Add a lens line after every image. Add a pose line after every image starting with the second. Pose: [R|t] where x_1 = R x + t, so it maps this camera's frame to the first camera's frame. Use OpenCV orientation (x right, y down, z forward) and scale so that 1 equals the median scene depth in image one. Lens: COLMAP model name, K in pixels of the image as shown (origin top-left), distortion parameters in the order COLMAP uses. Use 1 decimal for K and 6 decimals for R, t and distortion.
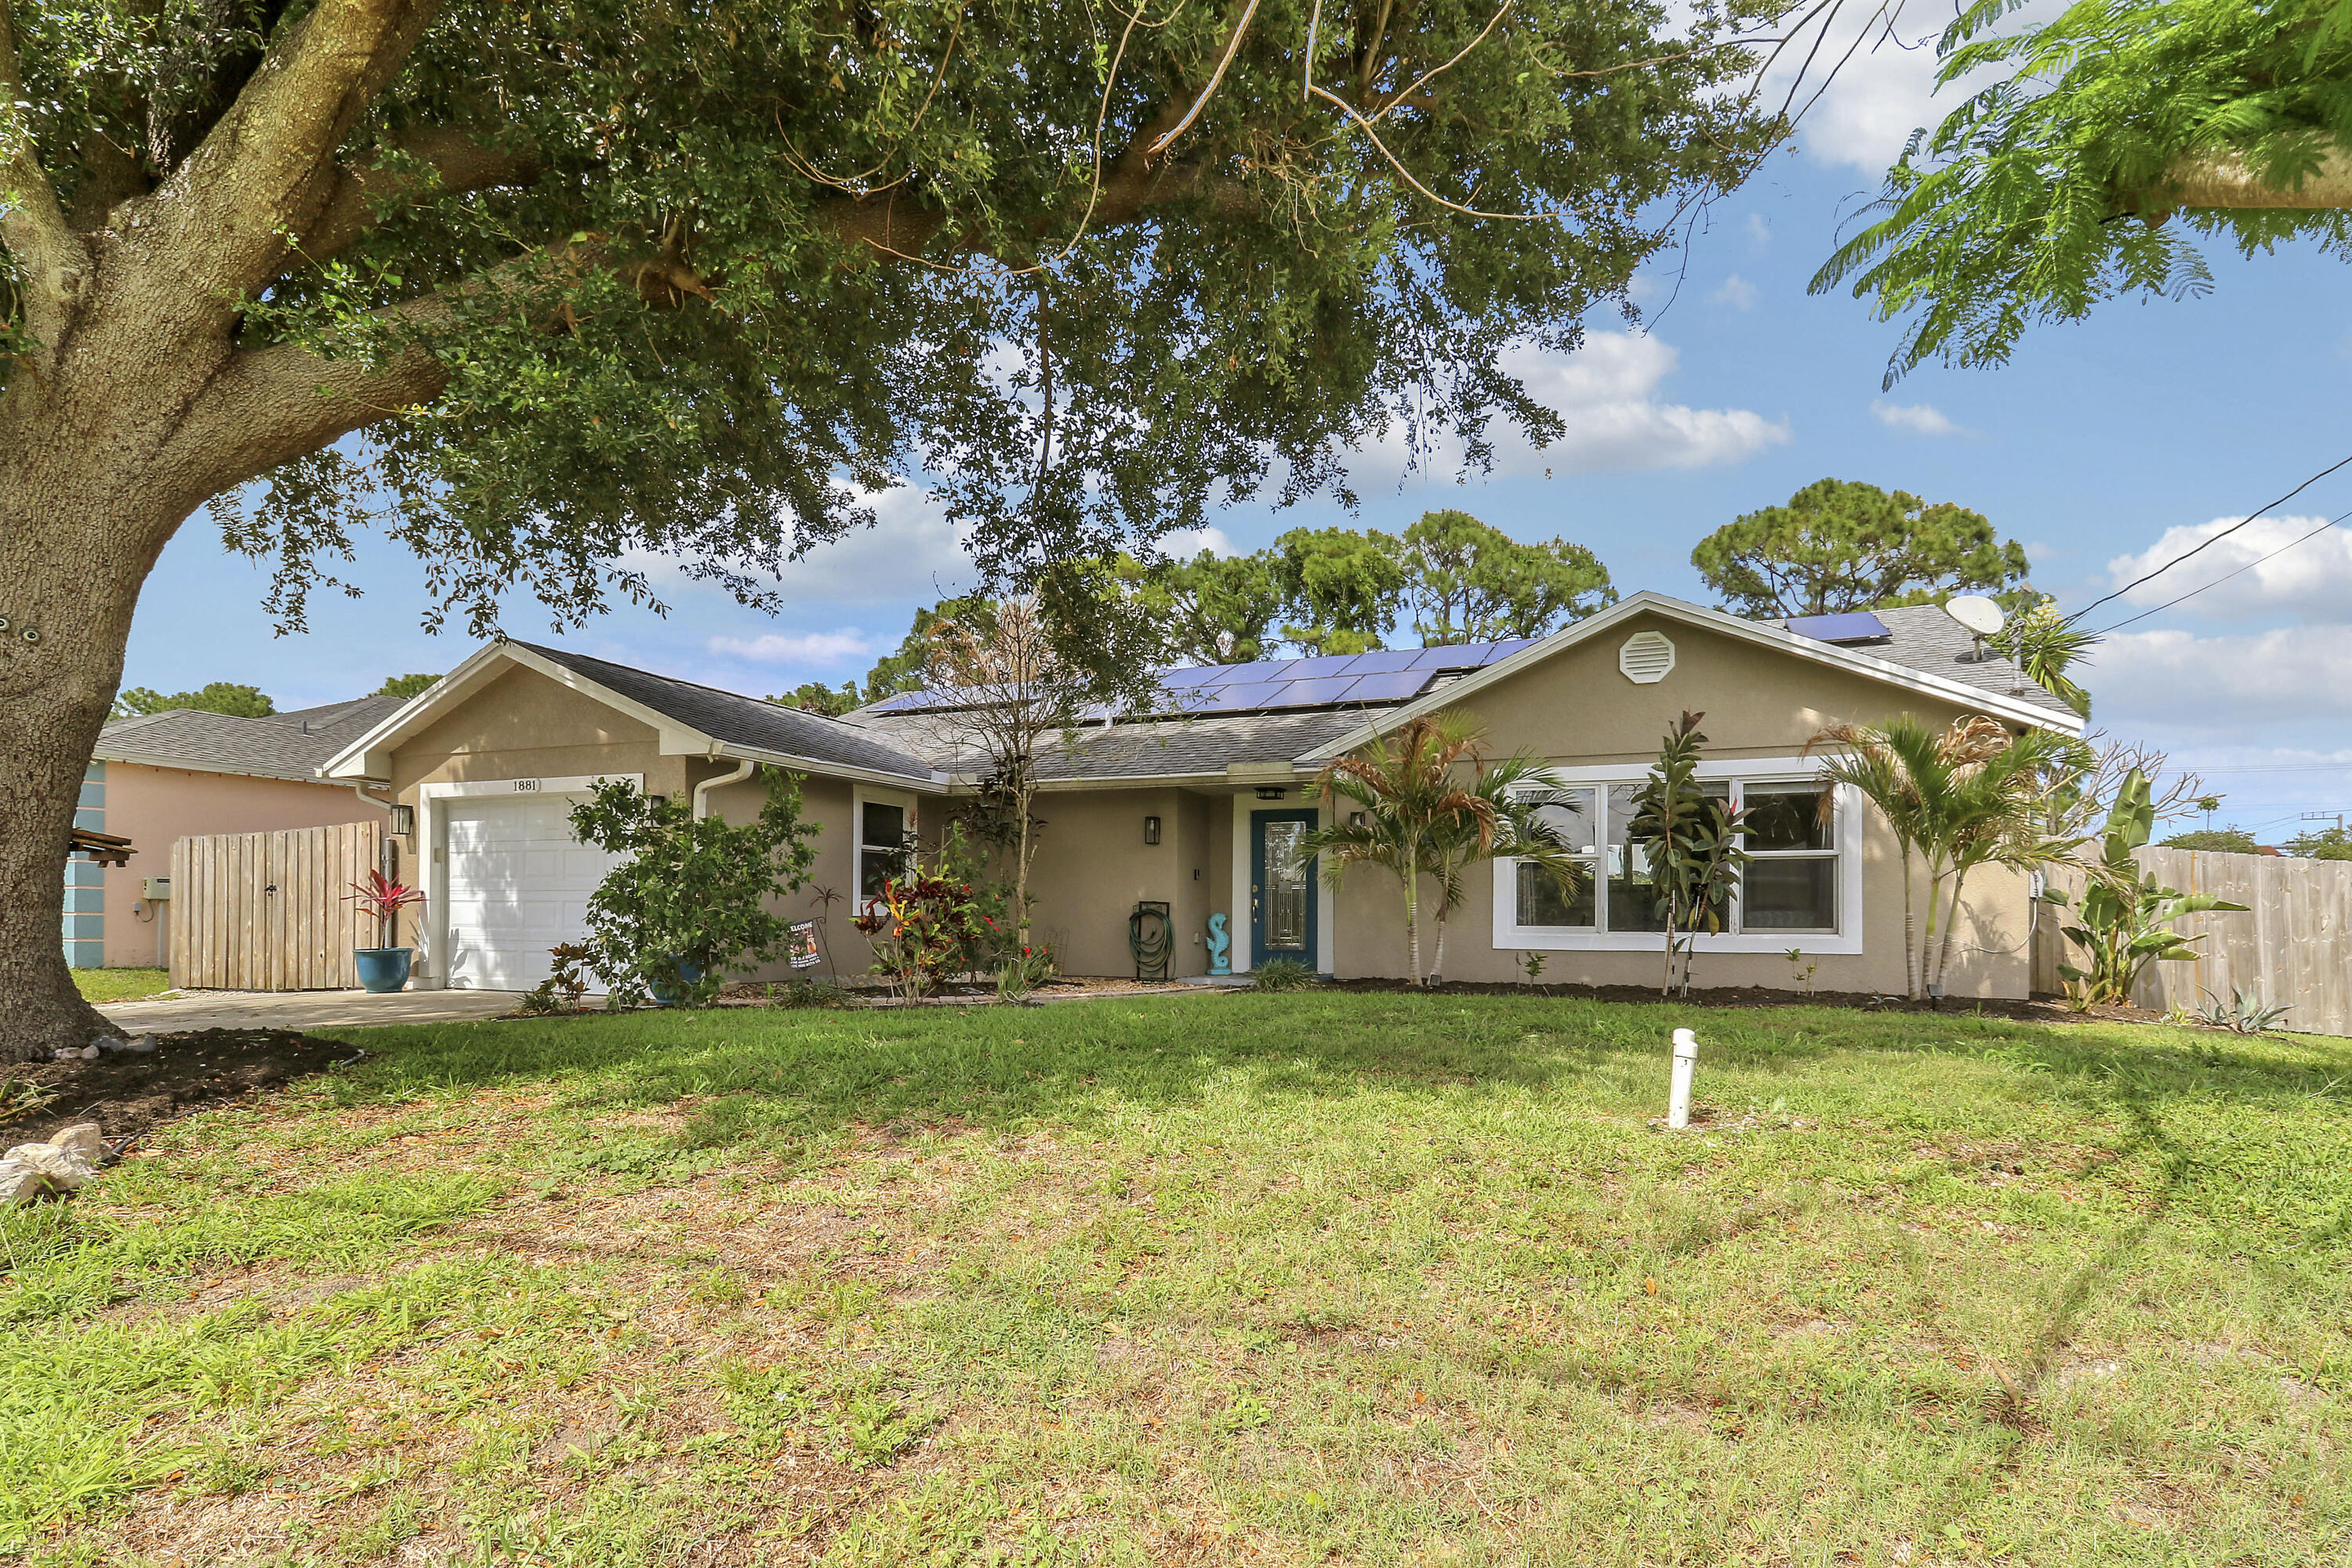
lens RADIAL K [[1081.2, 0, 1172.2], [0, 1081.2, 853.8], [0, 0, 1]] dist [0.003504, -0.000191]
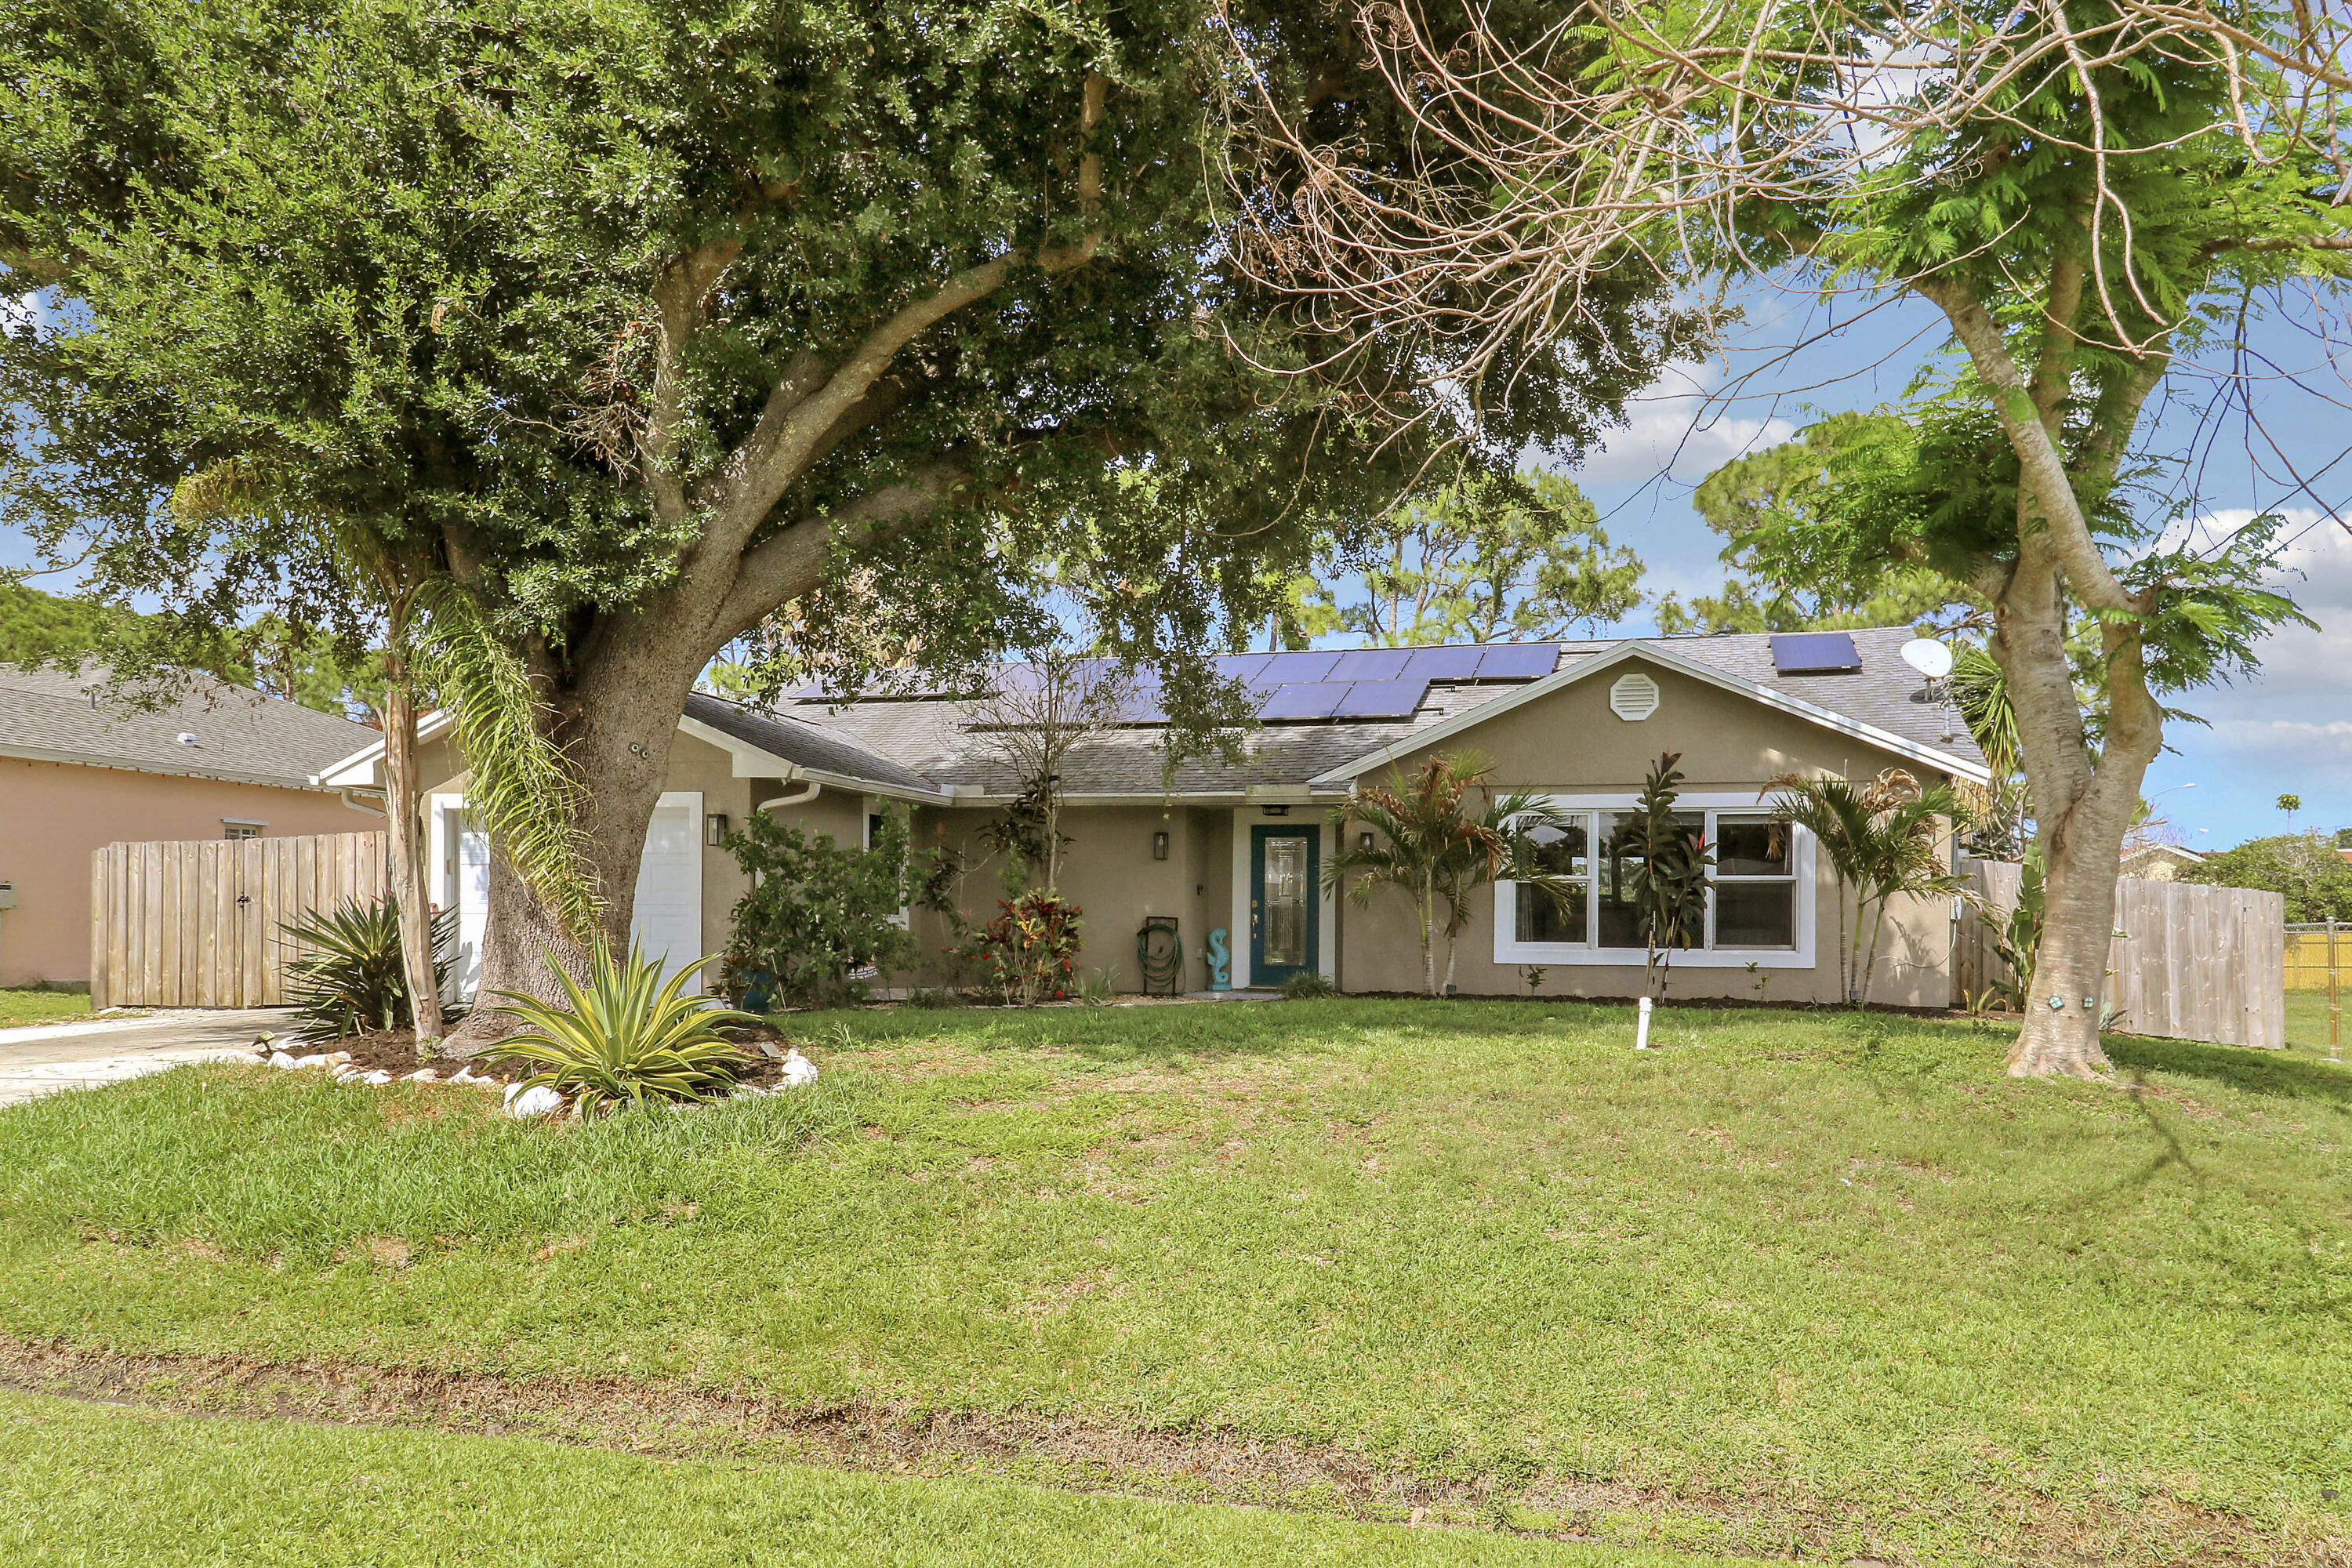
lens RADIAL K [[1521.1, 0, 1171.7], [0, 1521.1, 825.8], [0, 0, 1]] dist [0.028662, 0.001961]
pose [[0.993392, 0.011736, 0.114165, -0.191301], [-0.010504, 0.999880, -0.011387, -0.027445], [-0.114285, 0.010112, 0.993397, -0.455603]]
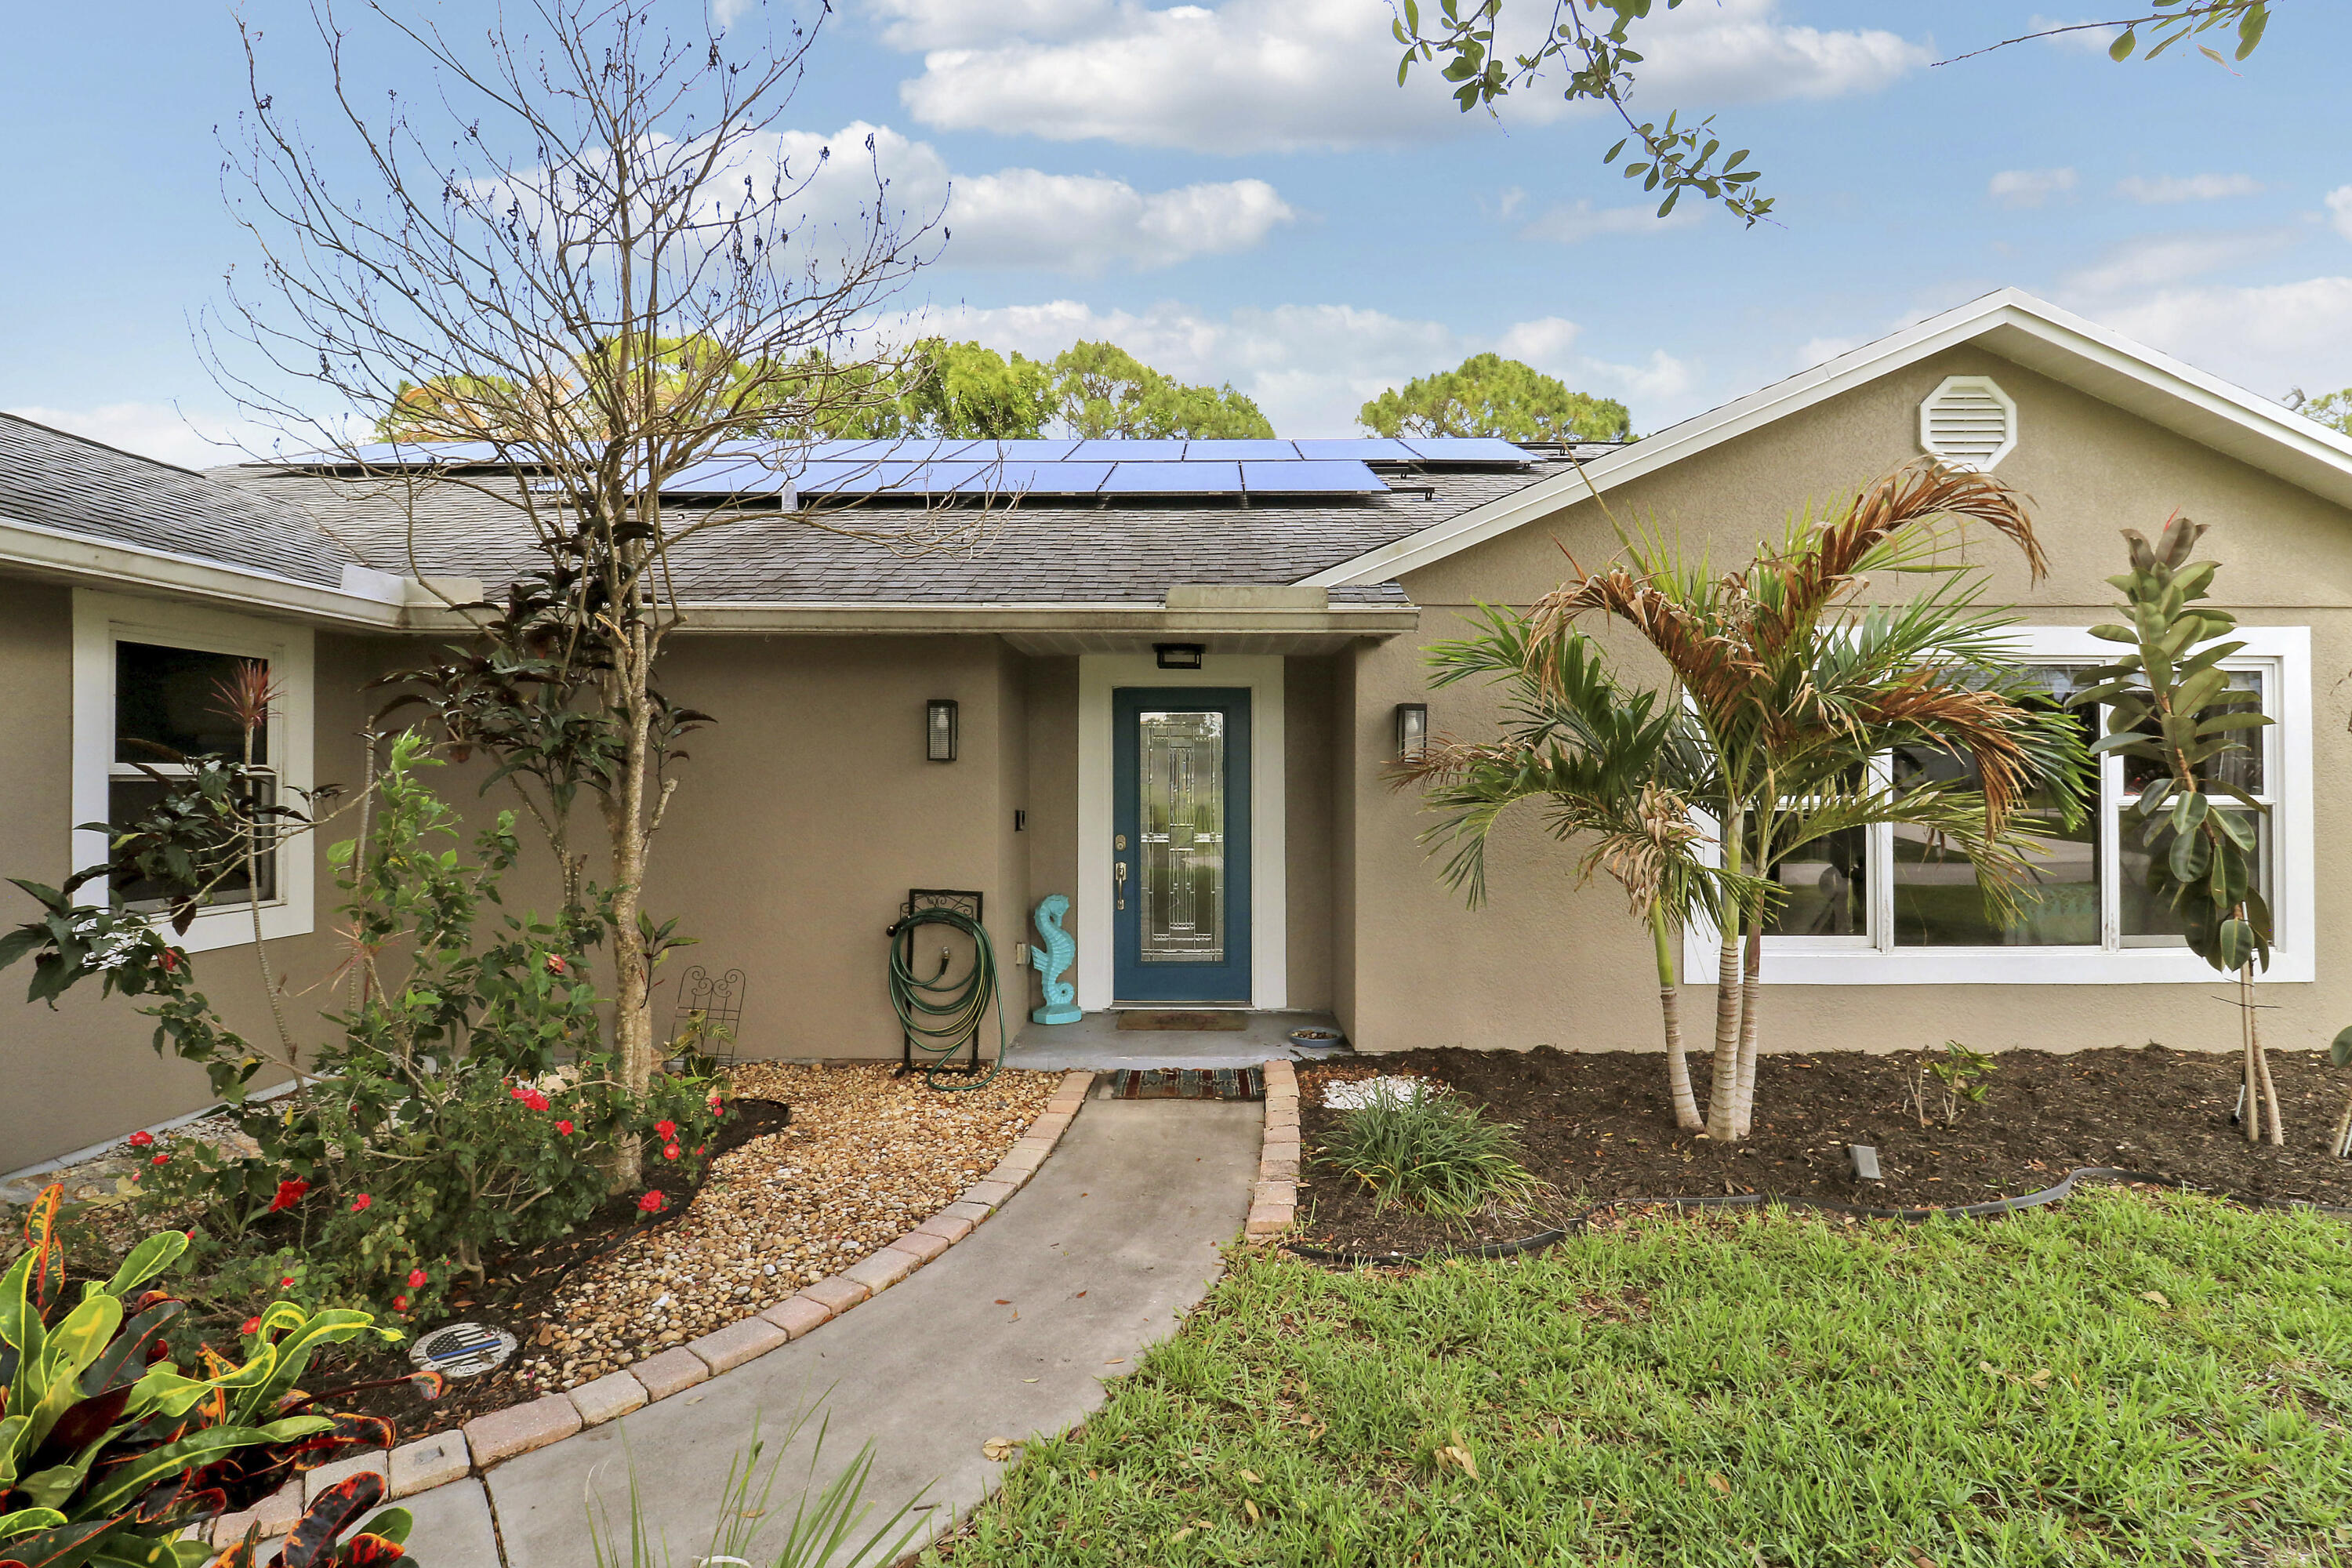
lens RADIAL K [[1111.5, 0, 1184.1], [0, 1111.5, 737.6], [0, 0, 1]] dist [-0.002236, -0.000353]
pose [[0.929065, 0.007449, 0.369841, -0.106919], [-0.014990, 0.999734, 0.017519, -0.031794], [-0.369613, -0.021820, 0.928930, 0.606028]]
